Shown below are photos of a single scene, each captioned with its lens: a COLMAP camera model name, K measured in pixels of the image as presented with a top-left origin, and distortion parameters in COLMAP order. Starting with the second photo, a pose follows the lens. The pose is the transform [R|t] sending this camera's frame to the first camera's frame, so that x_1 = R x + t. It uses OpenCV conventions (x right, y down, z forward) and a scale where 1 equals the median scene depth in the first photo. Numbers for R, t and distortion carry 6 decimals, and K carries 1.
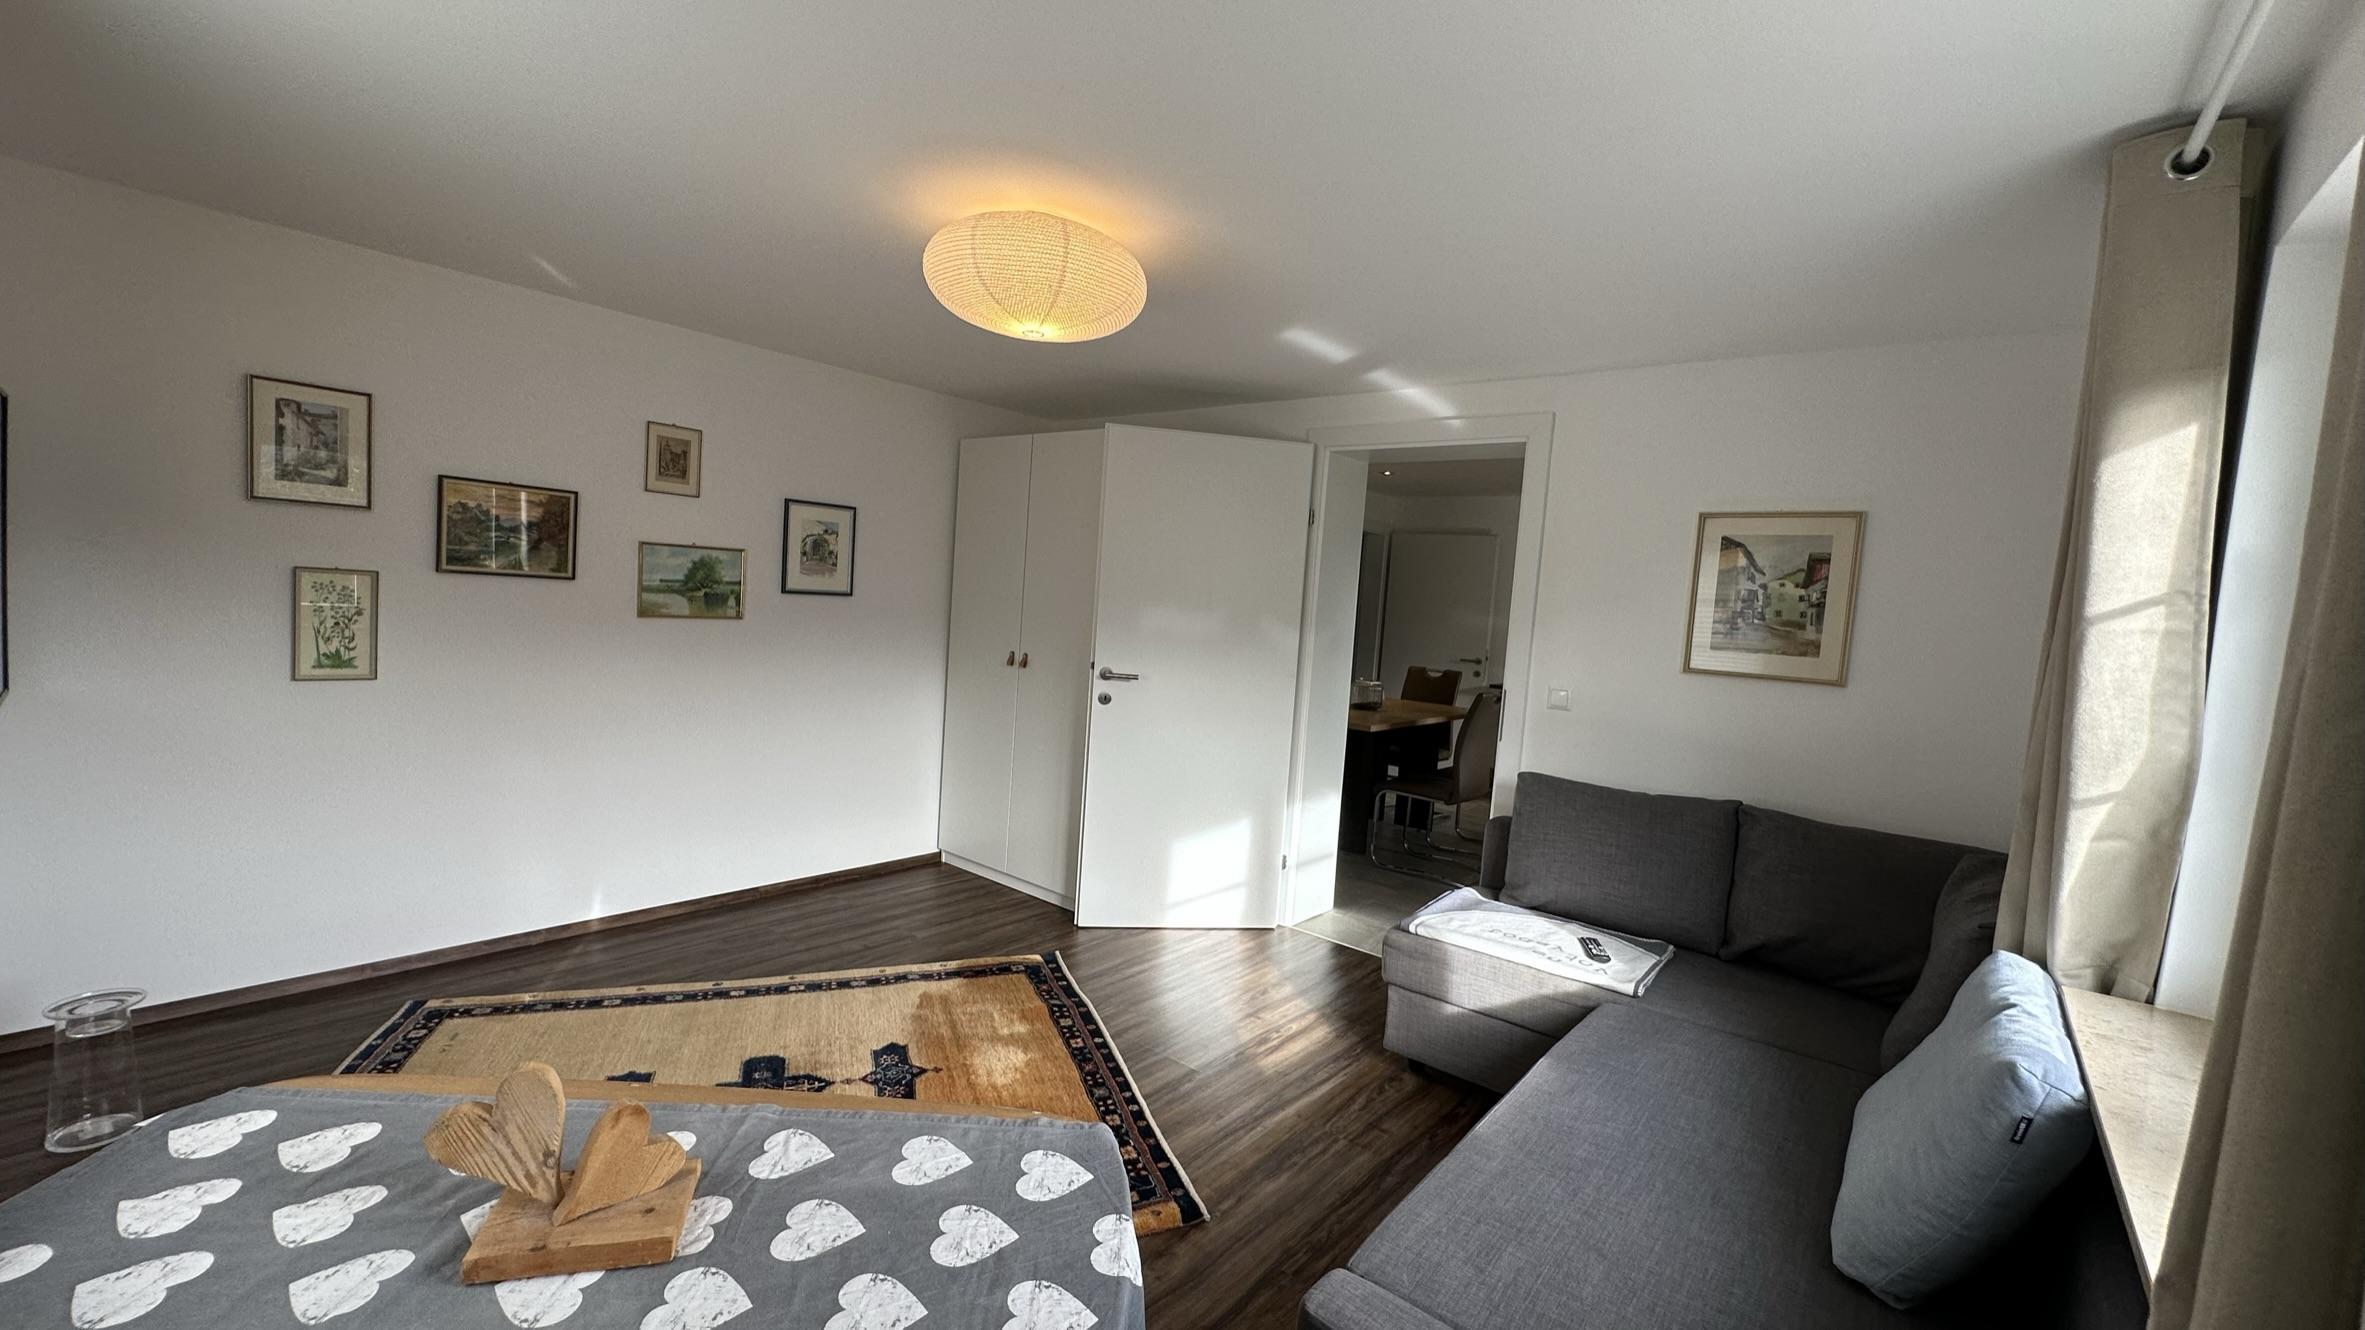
lens RADIAL K [[941.7, 0, 1178.0], [0, 941.7, 671.3], [0, 0, 1]] dist [-0.002165, 0.000661]
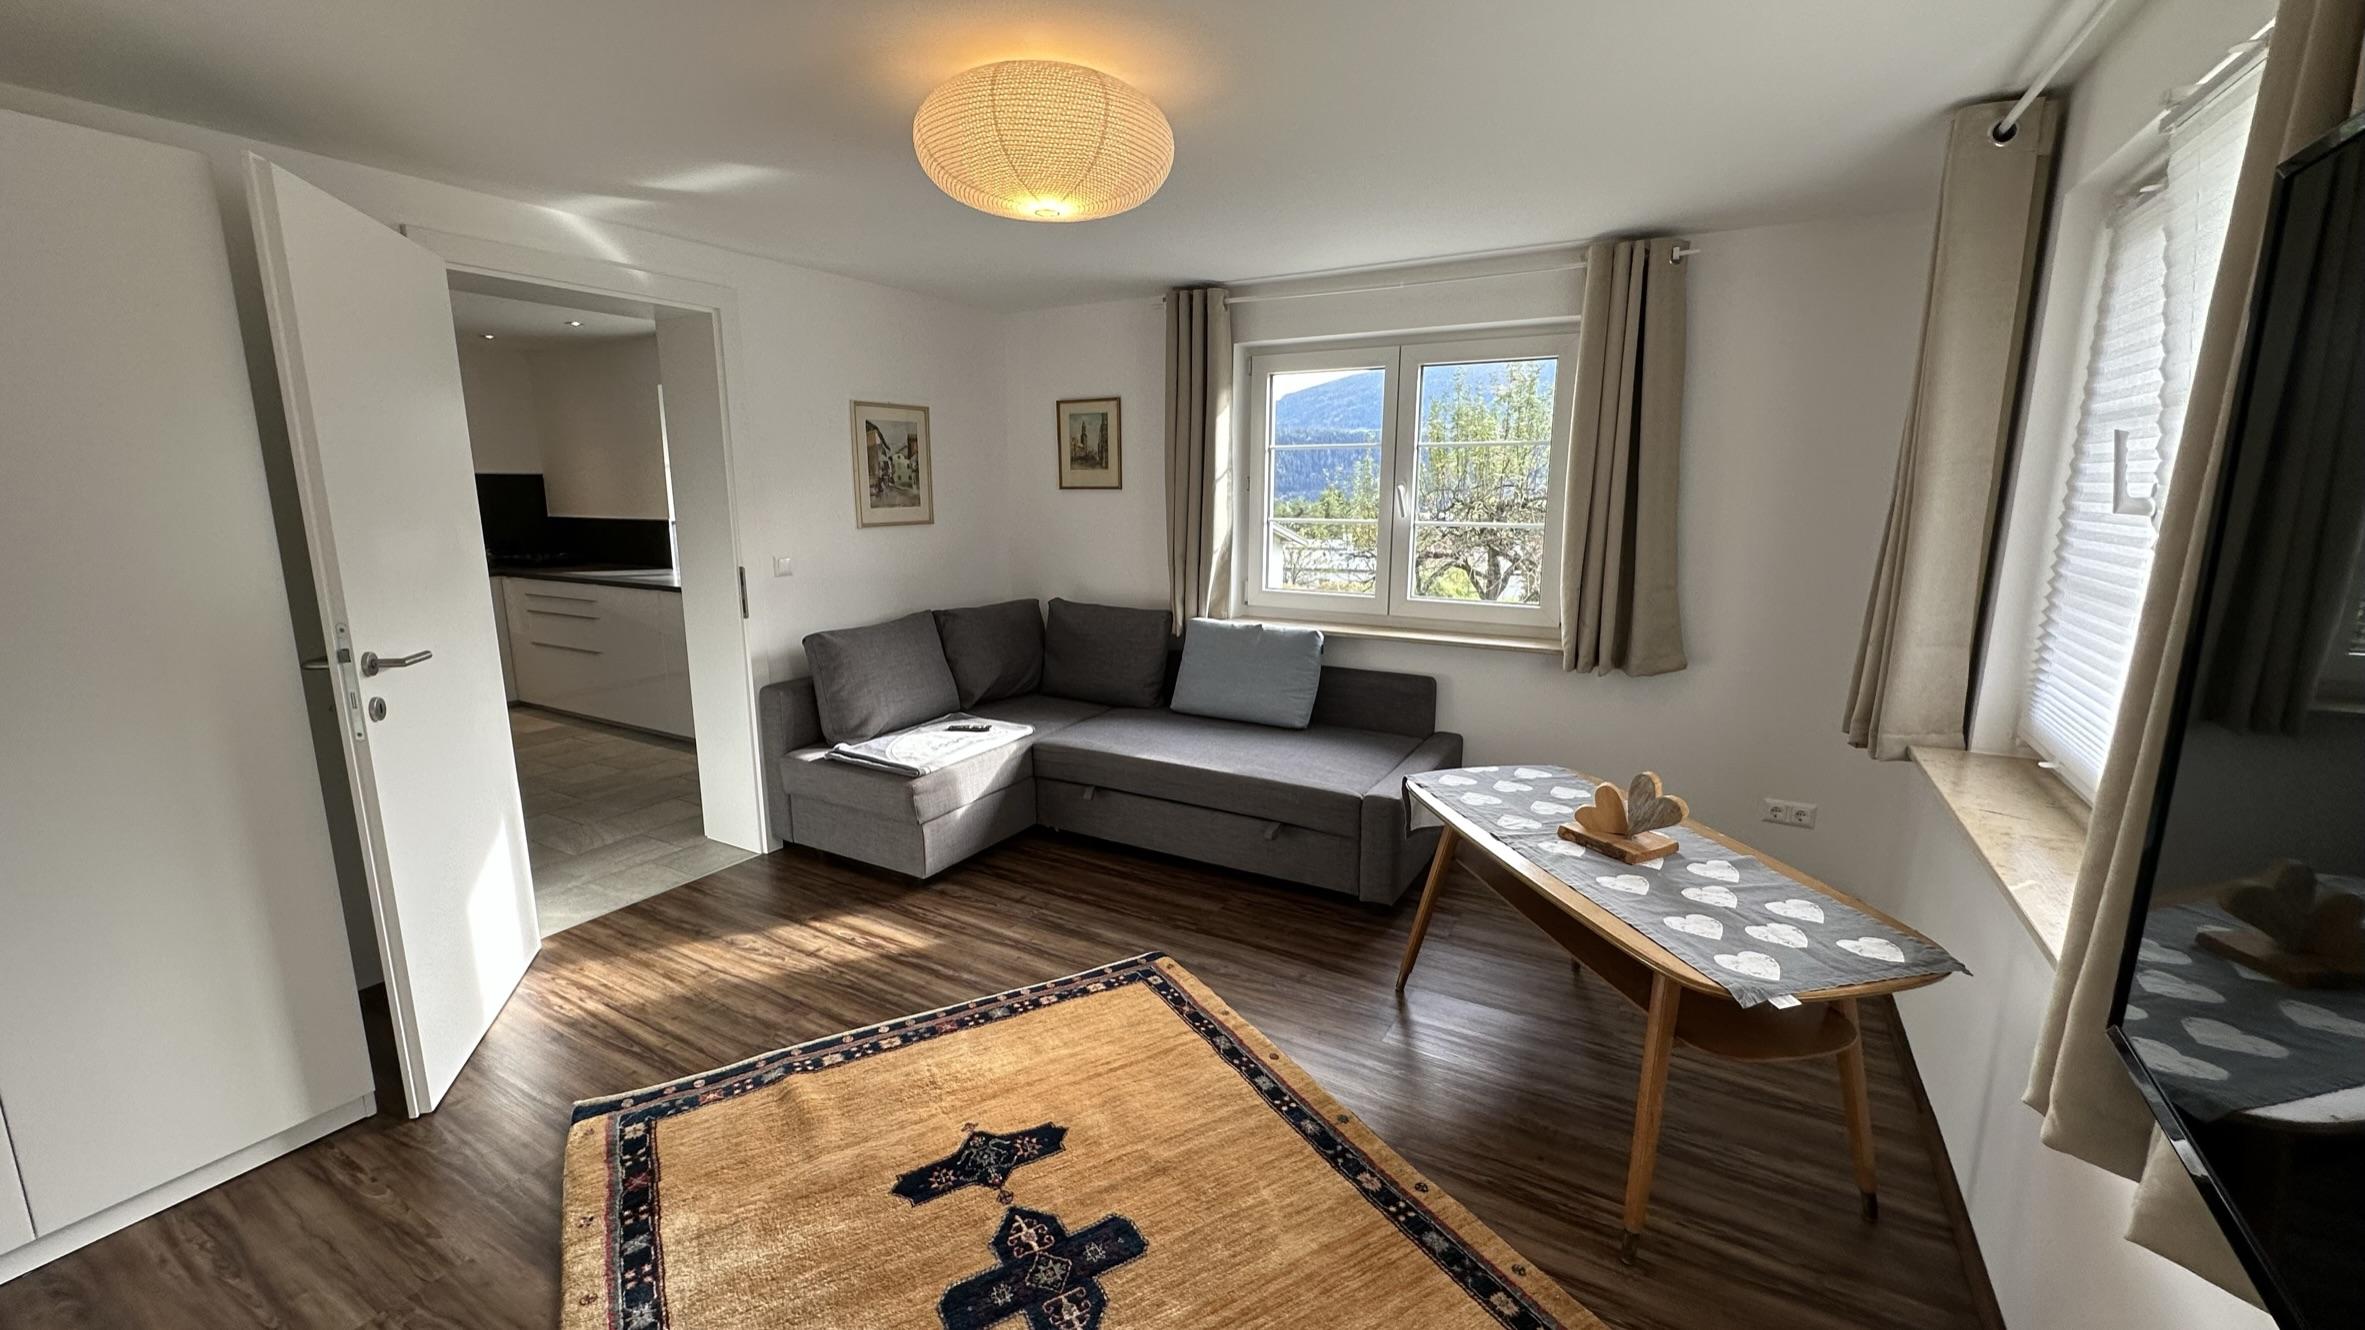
lens RADIAL K [[941.7, 0, 1178.0], [0, 941.7, 671.3], [0, 0, 1]] dist [-0.002165, 0.000661]
pose [[-0.164716, -0.259811, 0.951508, -0.888054], [0.066152, 0.959602, 0.273473, -0.146101], [-0.984120, 0.107989, -0.140875, 0.841516]]
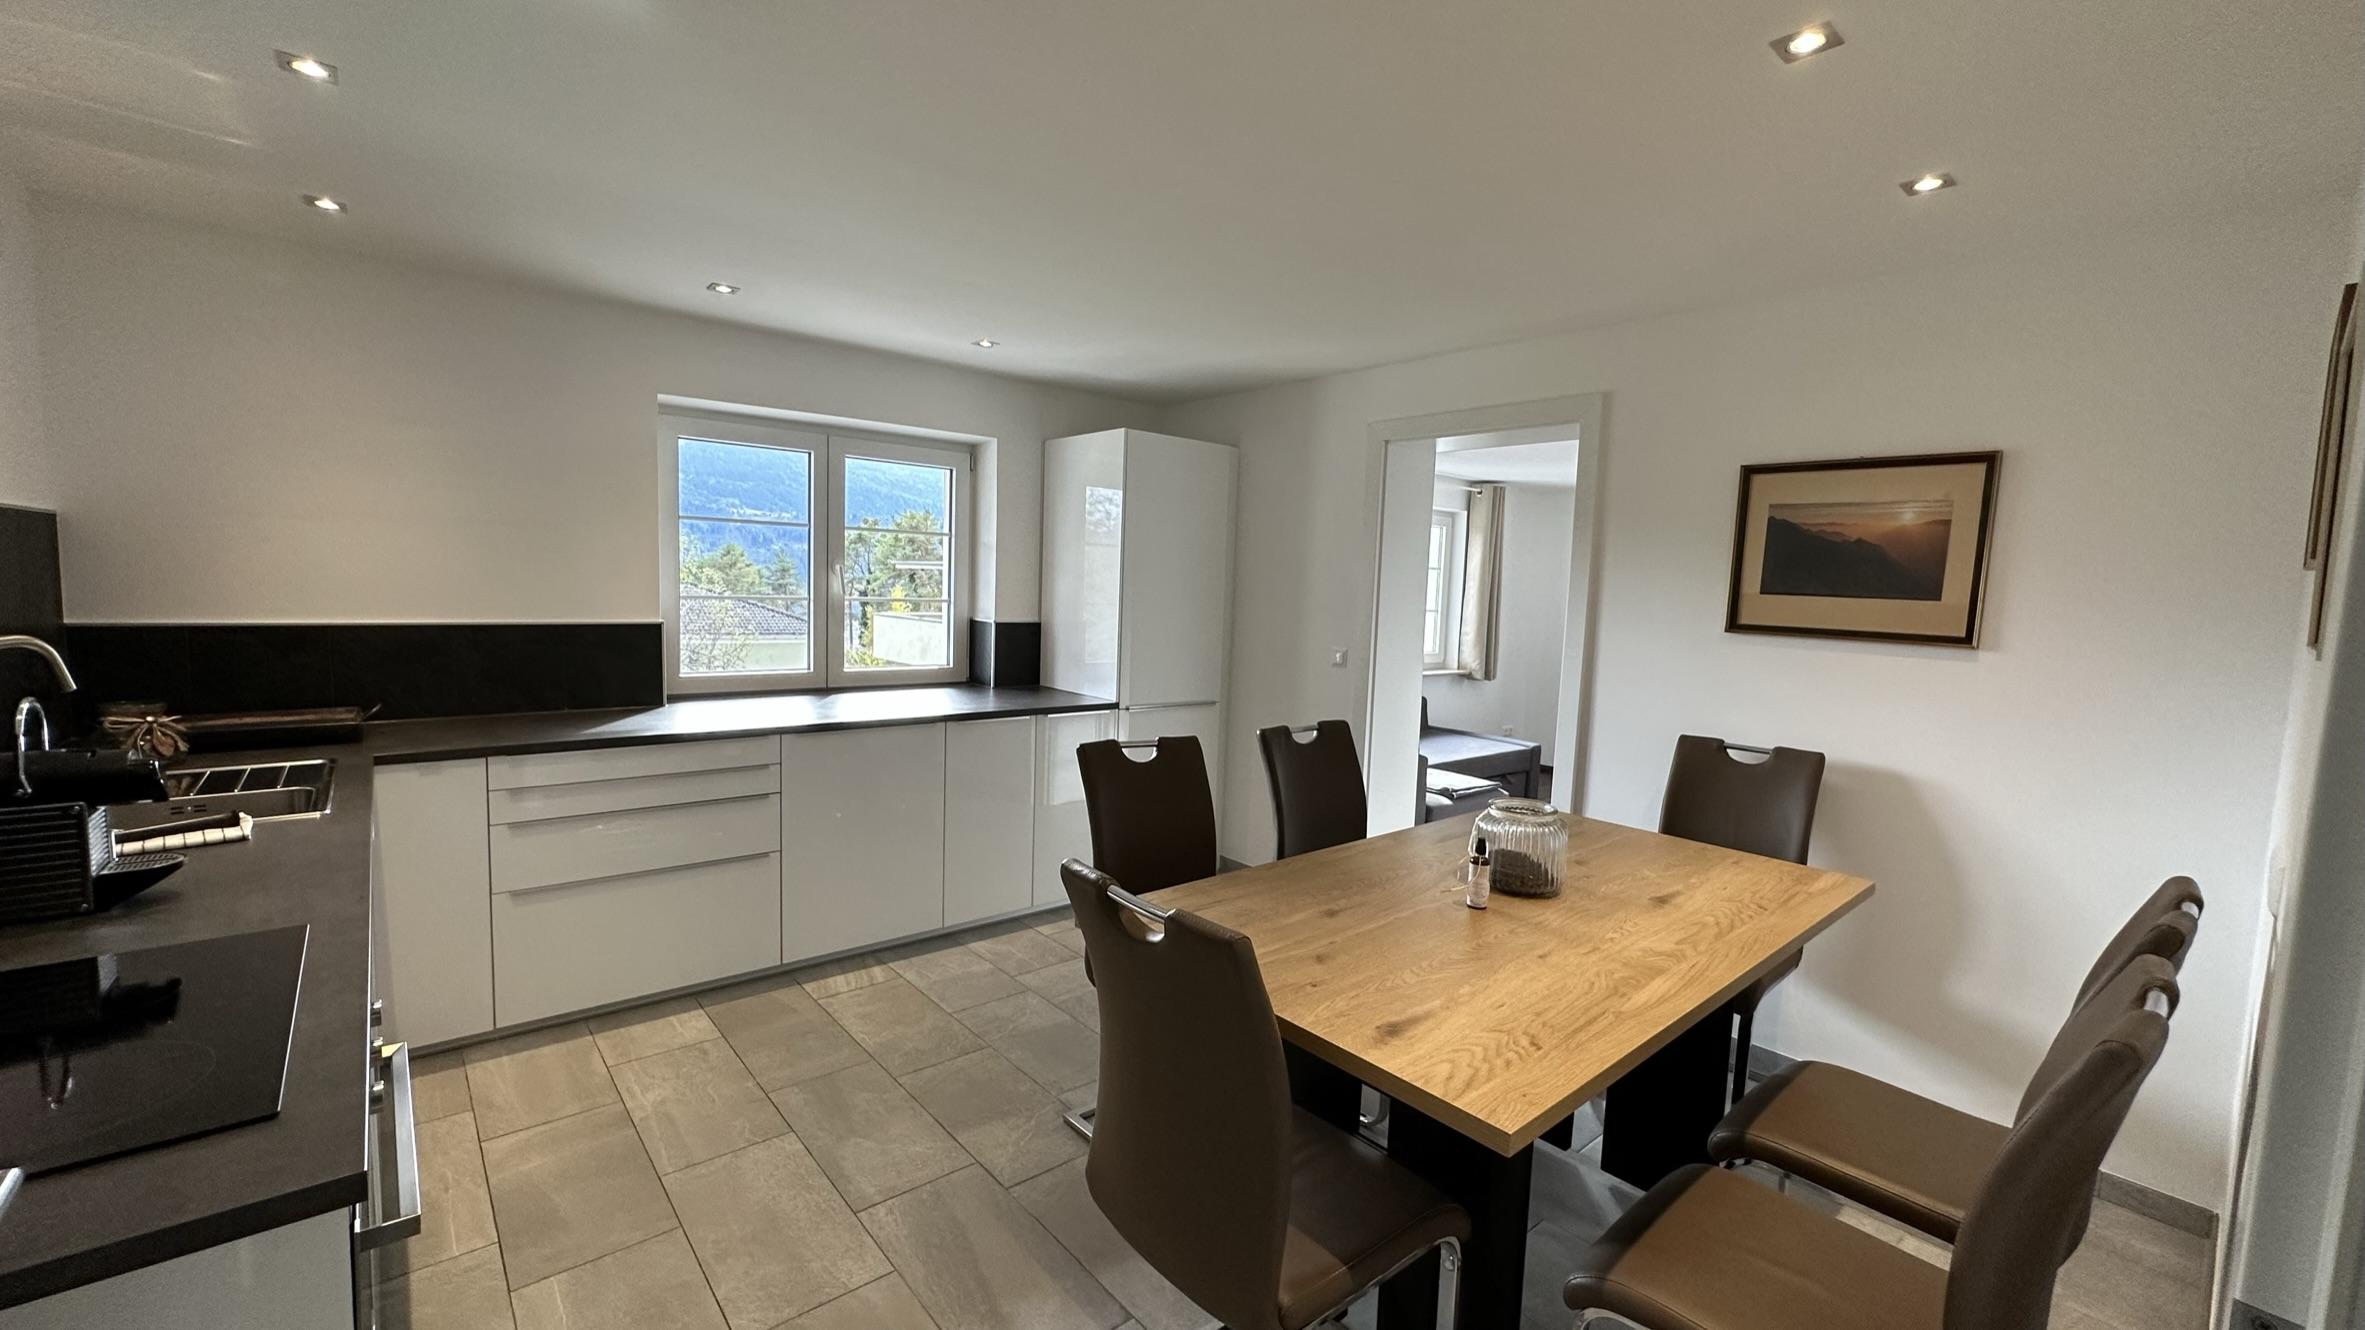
lens RADIAL K [[954.9, 0, 1182.5], [0, 954.9, 665.0], [0, 0, 1]] dist [-0.001114, 0.000156]
pose [[-0.979034, -0.119013, 0.165311, 0.538294], [-0.088973, 0.979902, 0.178537, -0.202757], [-0.183237, 0.160086, -0.969947, 2.774730]]
